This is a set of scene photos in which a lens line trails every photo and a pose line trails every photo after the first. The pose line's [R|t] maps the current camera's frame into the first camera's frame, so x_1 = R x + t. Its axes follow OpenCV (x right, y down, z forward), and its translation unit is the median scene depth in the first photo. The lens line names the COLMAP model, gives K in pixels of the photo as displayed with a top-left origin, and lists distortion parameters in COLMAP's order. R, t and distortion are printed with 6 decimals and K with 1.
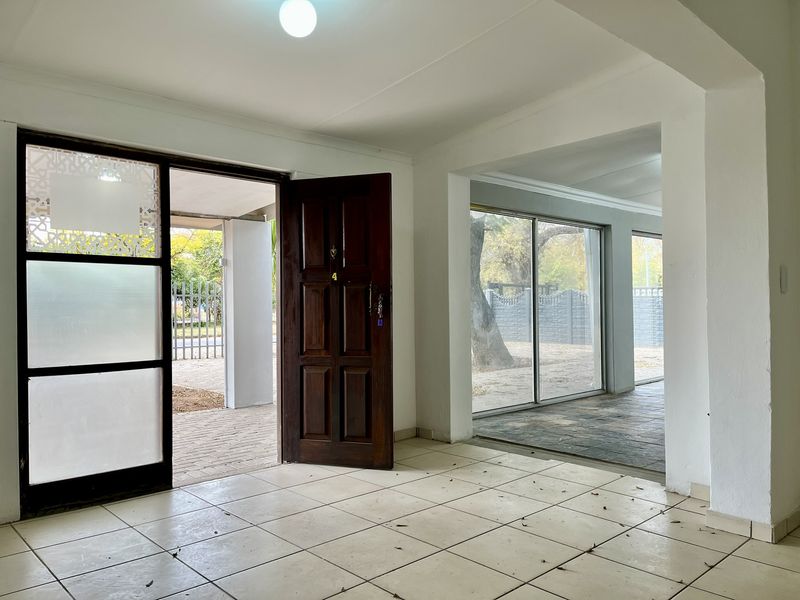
lens RADIAL K [[614.1, 0, 400.0], [0, 614.1, 300.0], [0, 0, 1]] dist [0.004090, -0.008005]
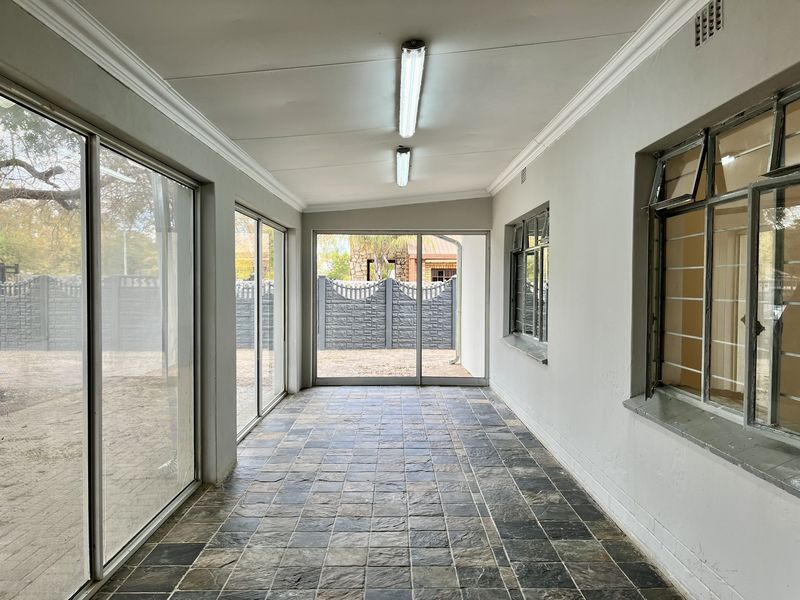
lens RADIAL K [[614.1, 0, 400.0], [0, 614.1, 300.0], [0, 0, 1]] dist [0.004090, -0.008005]
pose [[0.678472, -0.003267, 0.734619, 0.050671], [-0.013723, 0.999759, 0.017121, -0.028628], [-0.734498, -0.021697, 0.678264, 0.498108]]
